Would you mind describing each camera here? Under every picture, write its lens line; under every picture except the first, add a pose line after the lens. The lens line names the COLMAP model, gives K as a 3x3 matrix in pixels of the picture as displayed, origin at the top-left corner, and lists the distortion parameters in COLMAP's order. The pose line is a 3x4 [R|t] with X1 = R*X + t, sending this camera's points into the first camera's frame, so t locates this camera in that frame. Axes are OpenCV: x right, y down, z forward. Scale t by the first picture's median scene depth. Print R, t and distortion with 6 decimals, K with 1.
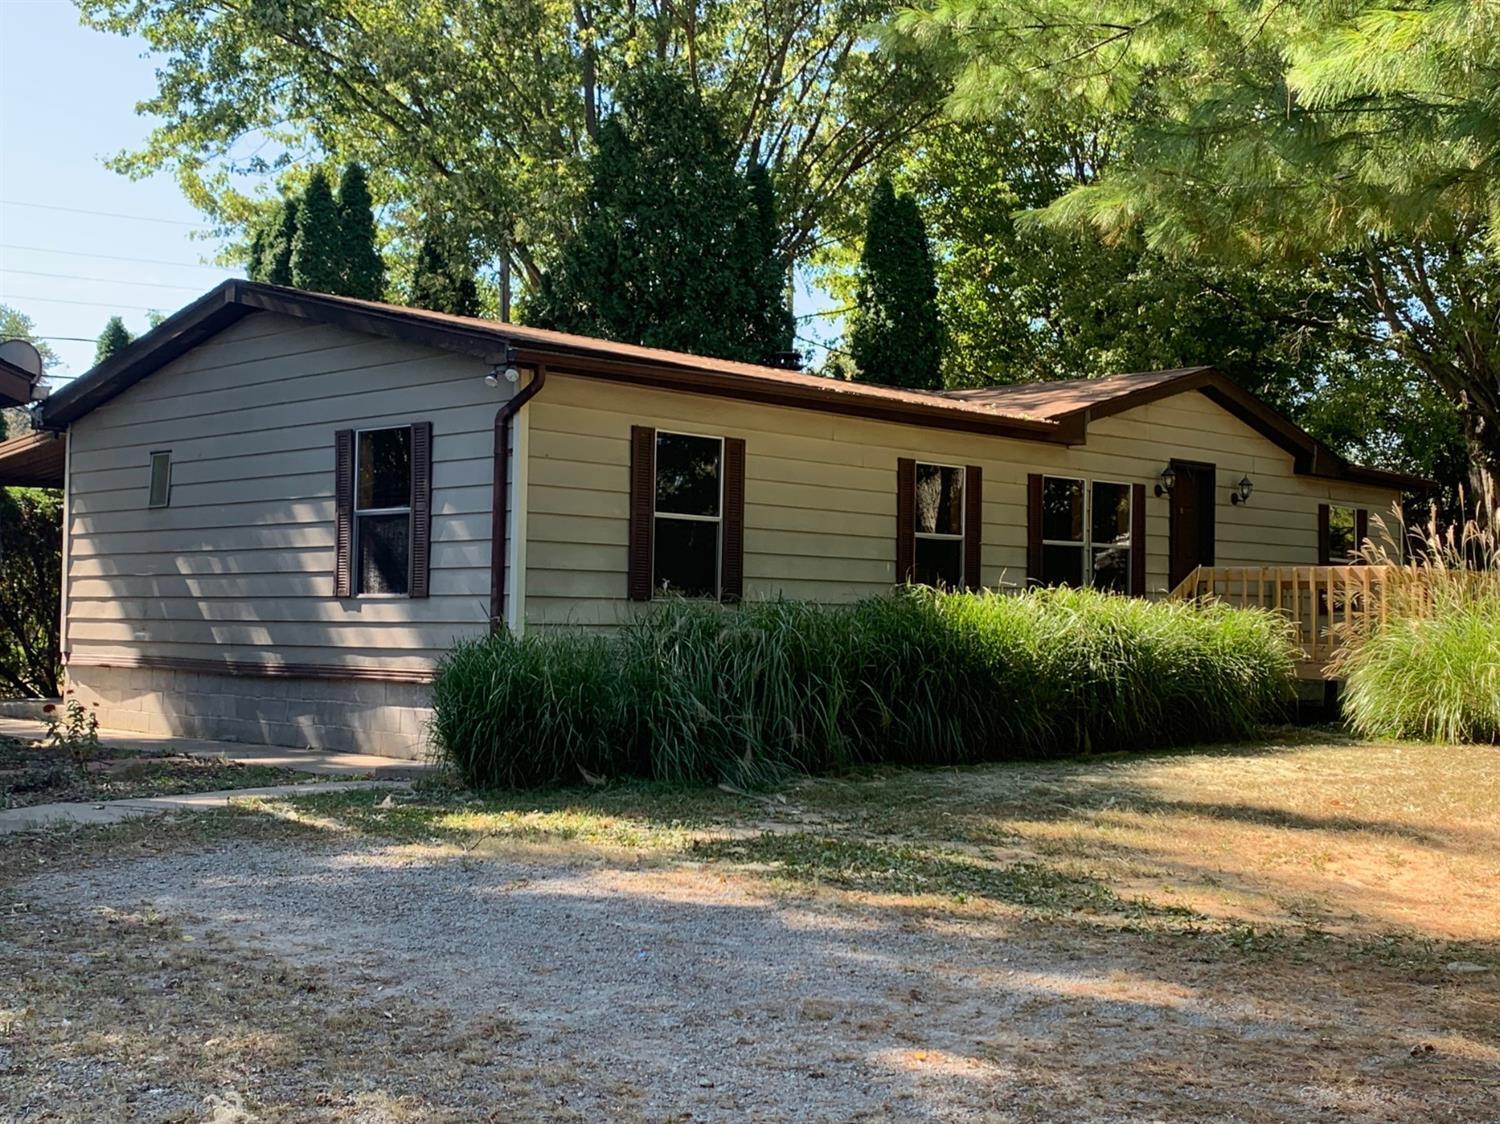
lens RADIAL K [[1792.6, 0, 762.0], [0, 1792.6, 530.4], [0, 0, 1]] dist [0.058272, 0.000000]
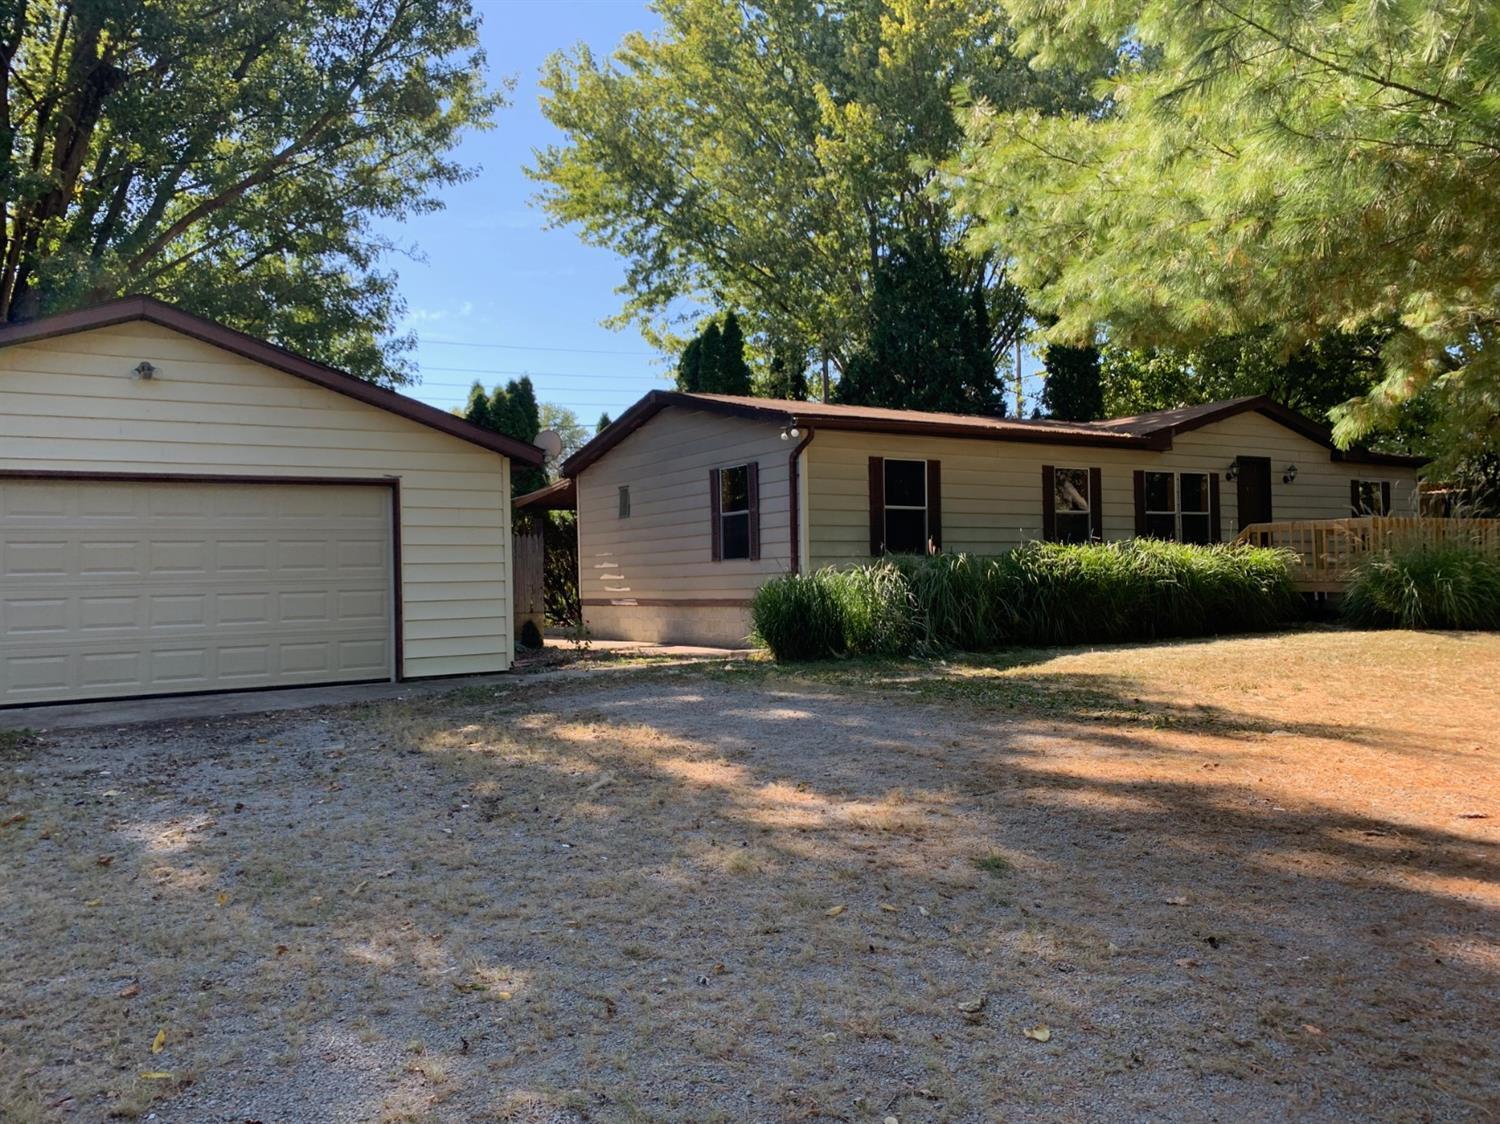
lens RADIAL K [[1145.0, 0, 741.1], [0, 1145.0, 560.3], [0, 0, 1]] dist [0.016447, -0.023769]
pose [[0.967676, -0.038959, -0.249168, 0.054986], [0.046543, 0.998613, 0.024615, 0.006004], [0.247863, -0.035416, 0.968147, -0.071676]]
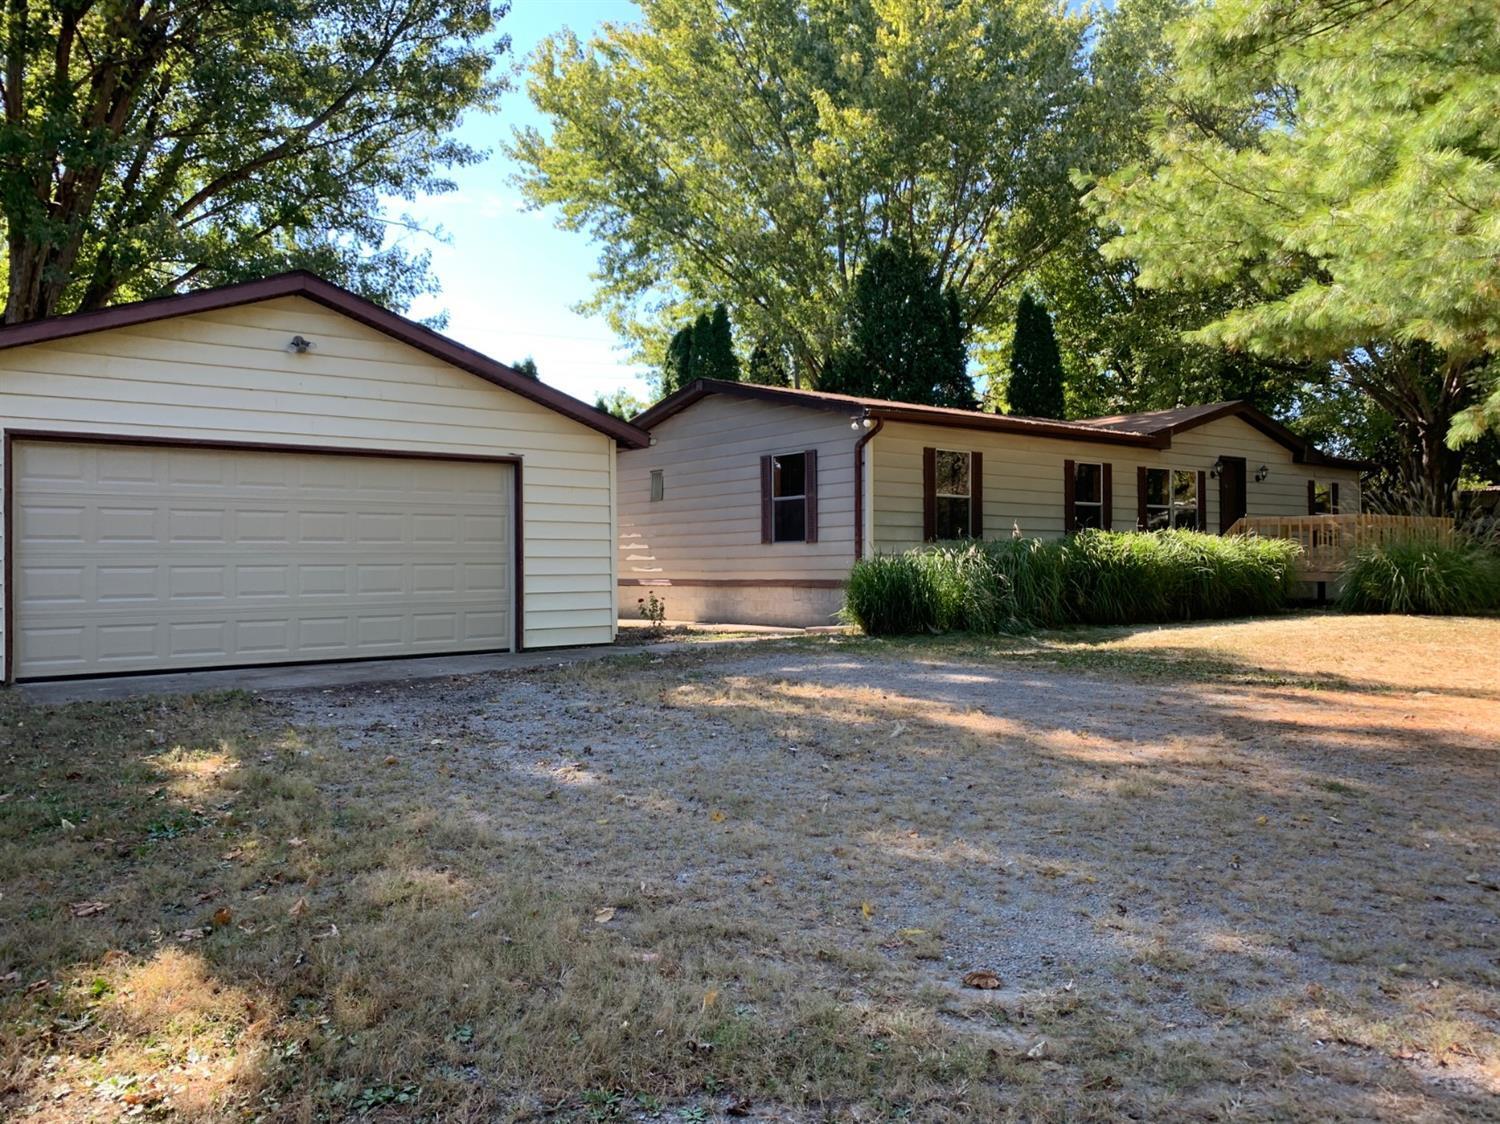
lens RADIAL K [[1145.0, 0, 744.7], [0, 1145.0, 548.4], [0, 0, 1]] dist [0.016447, -0.023769]
pose [[0.989639, -0.022158, -0.141855, -0.063016], [0.026383, 0.999260, 0.027976, 0.005325], [0.141130, -0.031428, 0.989492, -0.136530]]
